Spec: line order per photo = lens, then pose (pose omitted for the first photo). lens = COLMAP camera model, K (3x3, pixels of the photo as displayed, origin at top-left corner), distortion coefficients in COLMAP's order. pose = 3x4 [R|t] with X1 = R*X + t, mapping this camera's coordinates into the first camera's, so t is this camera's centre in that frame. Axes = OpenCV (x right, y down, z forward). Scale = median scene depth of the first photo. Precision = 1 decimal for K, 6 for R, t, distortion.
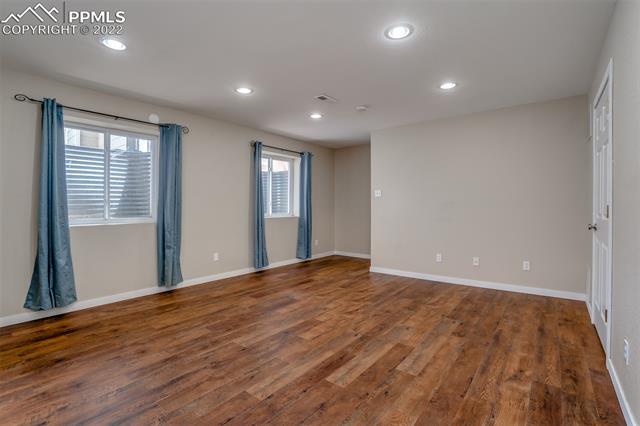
lens RADIAL K [[301.9, 0, 320.4], [0, 301.9, 211.5], [0, 0, 1]] dist [-0.039495, 0.015229]
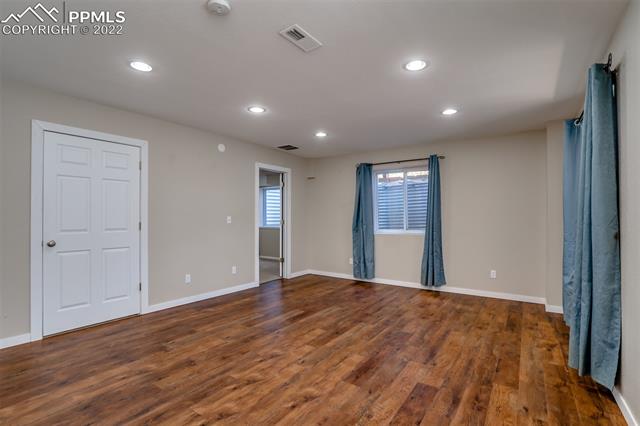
lens RADIAL K [[301.9, 0, 319.8], [0, 301.9, 214.6], [0, 0, 1]] dist [-0.039495, 0.015229]
pose [[-0.998483, -0.002190, -0.055010, 0.019421], [-0.002682, 0.999957, 0.008873, -0.060857], [0.054989, 0.009007, -0.998446, 2.055613]]
